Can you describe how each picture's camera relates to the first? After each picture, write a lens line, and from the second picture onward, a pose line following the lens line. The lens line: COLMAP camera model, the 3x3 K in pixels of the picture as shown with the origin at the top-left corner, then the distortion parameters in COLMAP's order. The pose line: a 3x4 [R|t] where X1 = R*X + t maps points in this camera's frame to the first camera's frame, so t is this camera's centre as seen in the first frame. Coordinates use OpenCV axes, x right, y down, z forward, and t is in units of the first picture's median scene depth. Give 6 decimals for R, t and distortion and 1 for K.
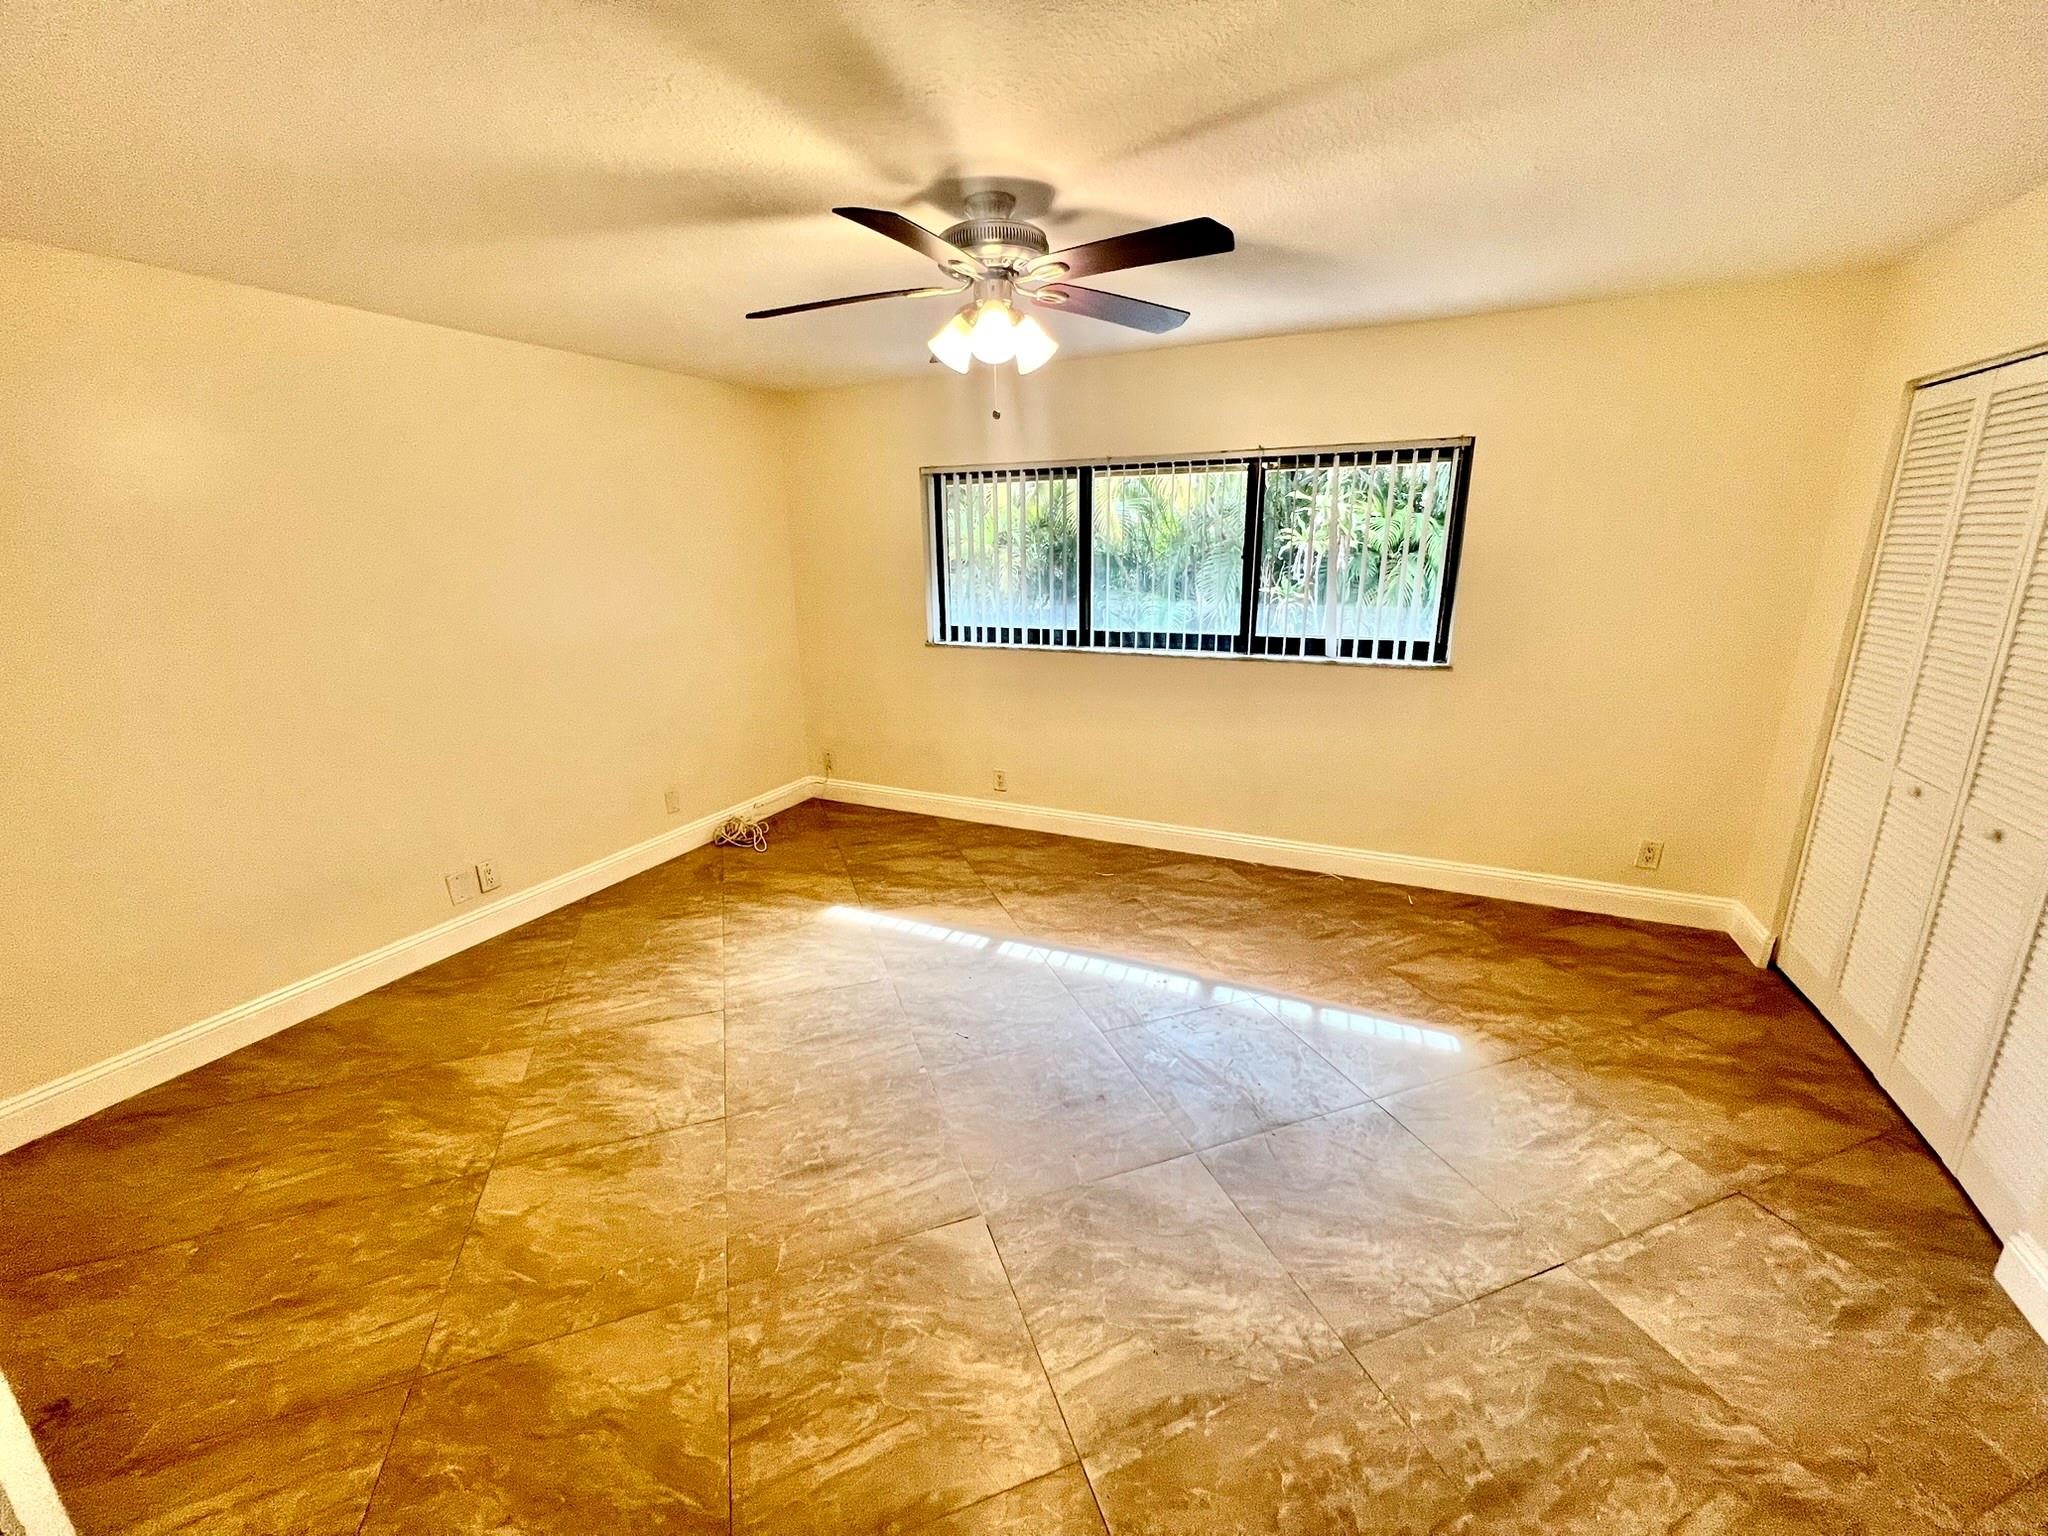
lens RADIAL K [[826.7, 0, 1038.3], [0, 826.7, 778.2], [0, 0, 1]] dist [-0.004033, 0.001856]
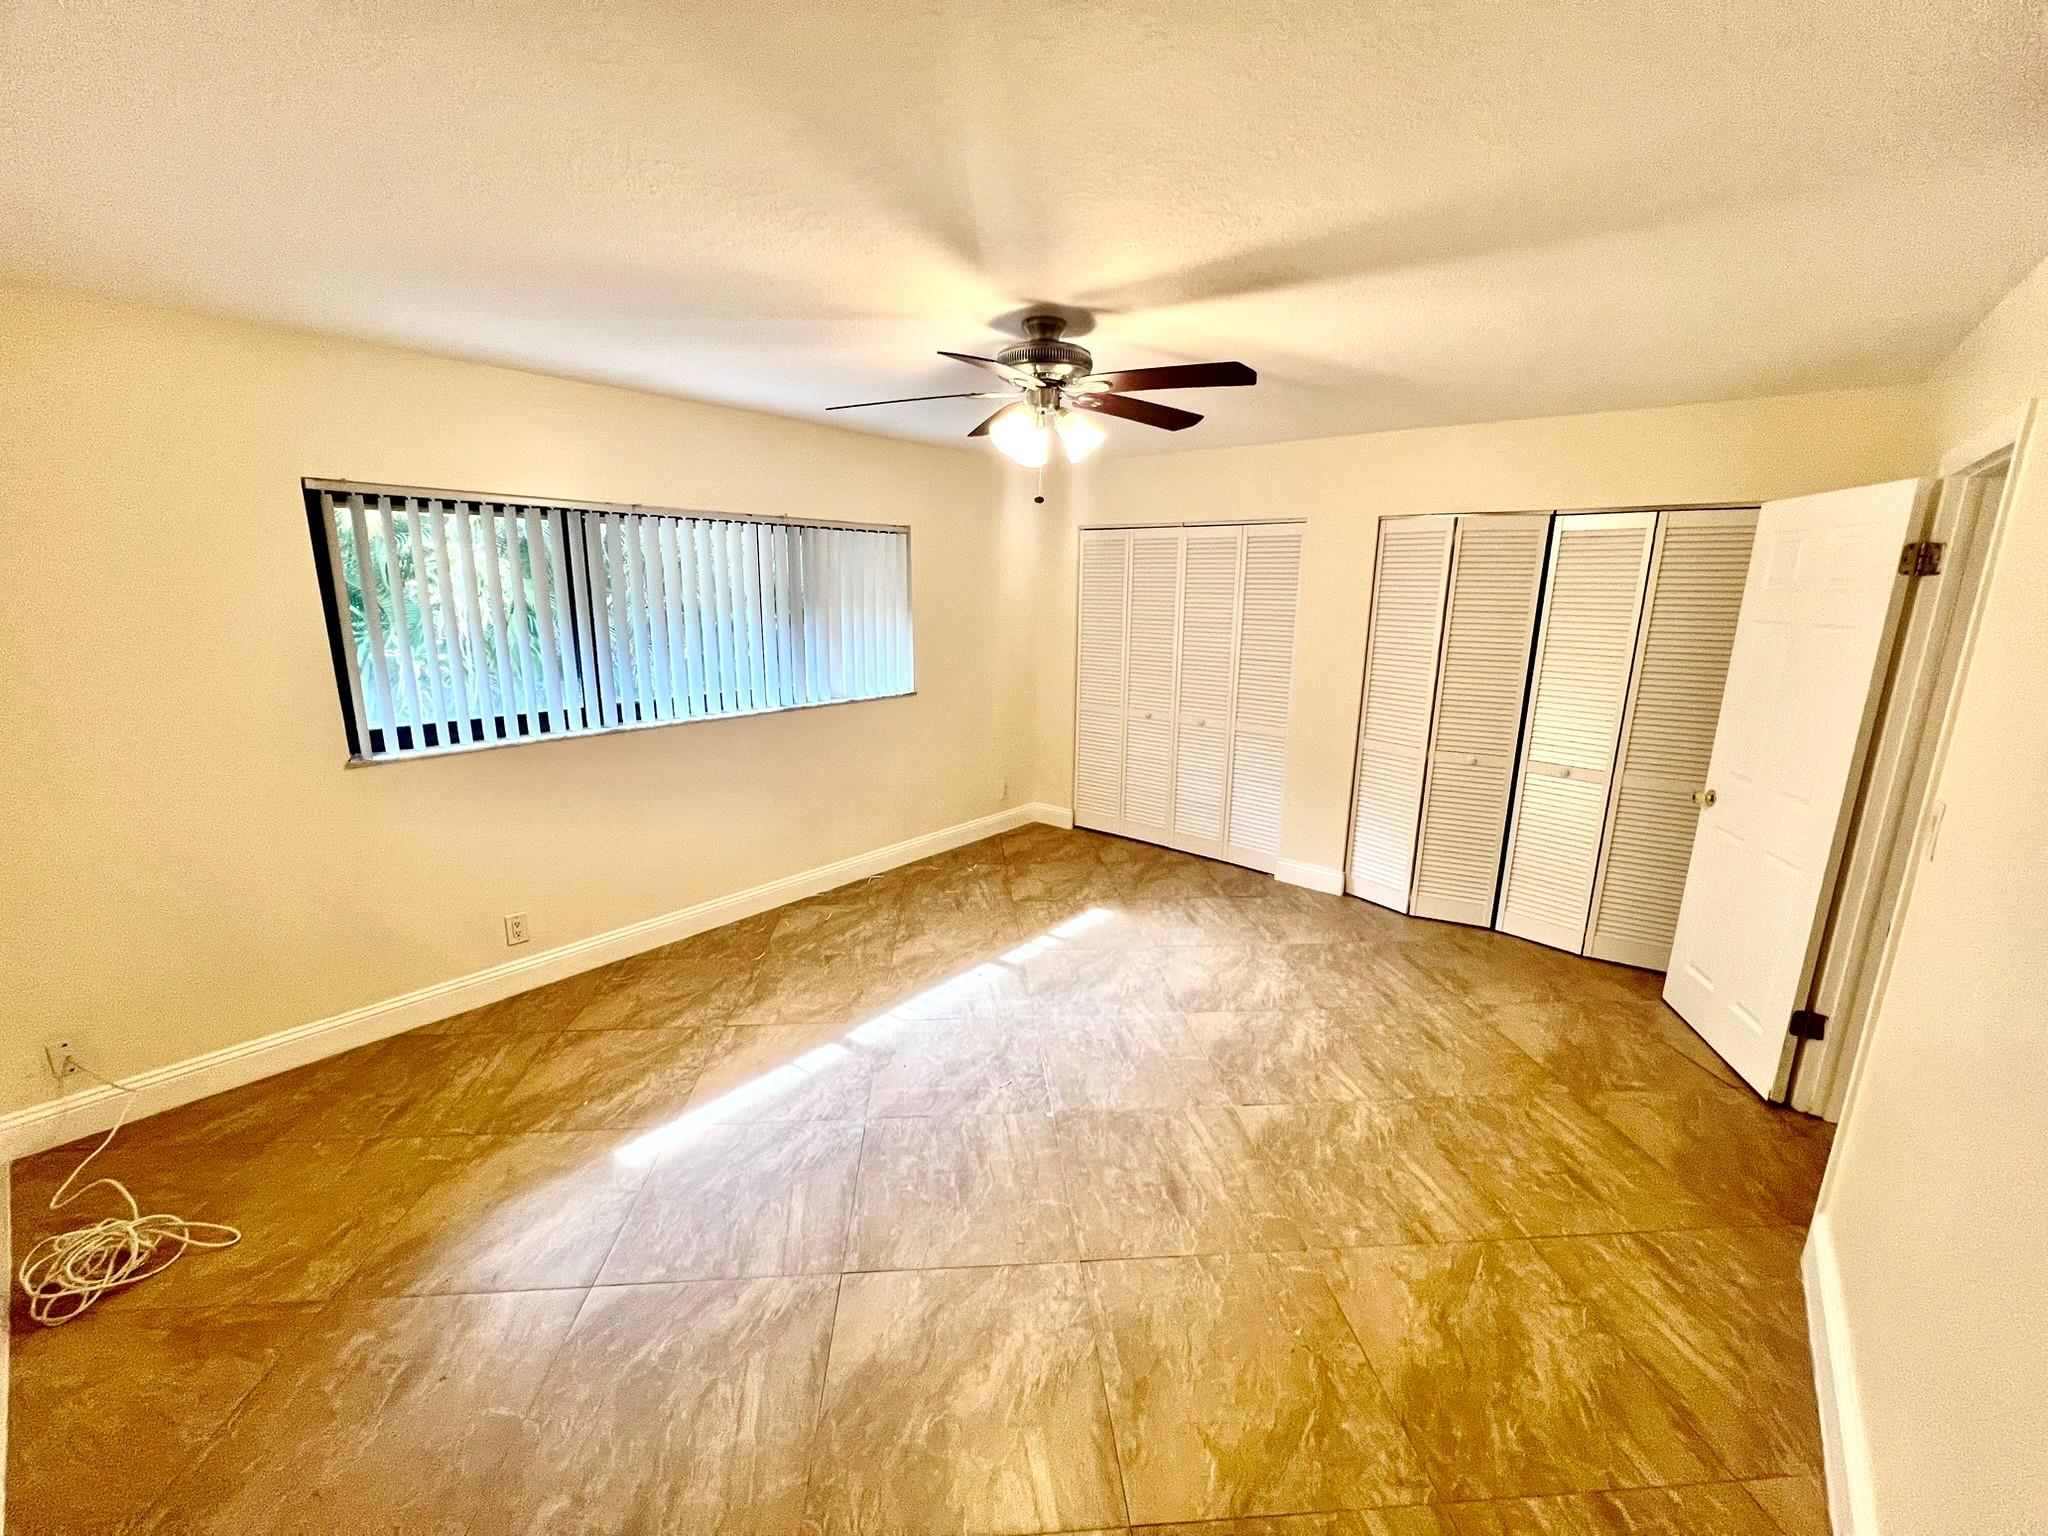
lens RADIAL K [[826.7, 0, 1004.0], [0, 826.7, 778.5], [0, 0, 1]] dist [-0.004033, 0.001856]
pose [[0.260575, -0.206257, 0.943164, -0.804618], [0.254073, 0.957128, 0.139116, -0.158324], [-0.931422, 0.203383, 0.301808, 0.510428]]
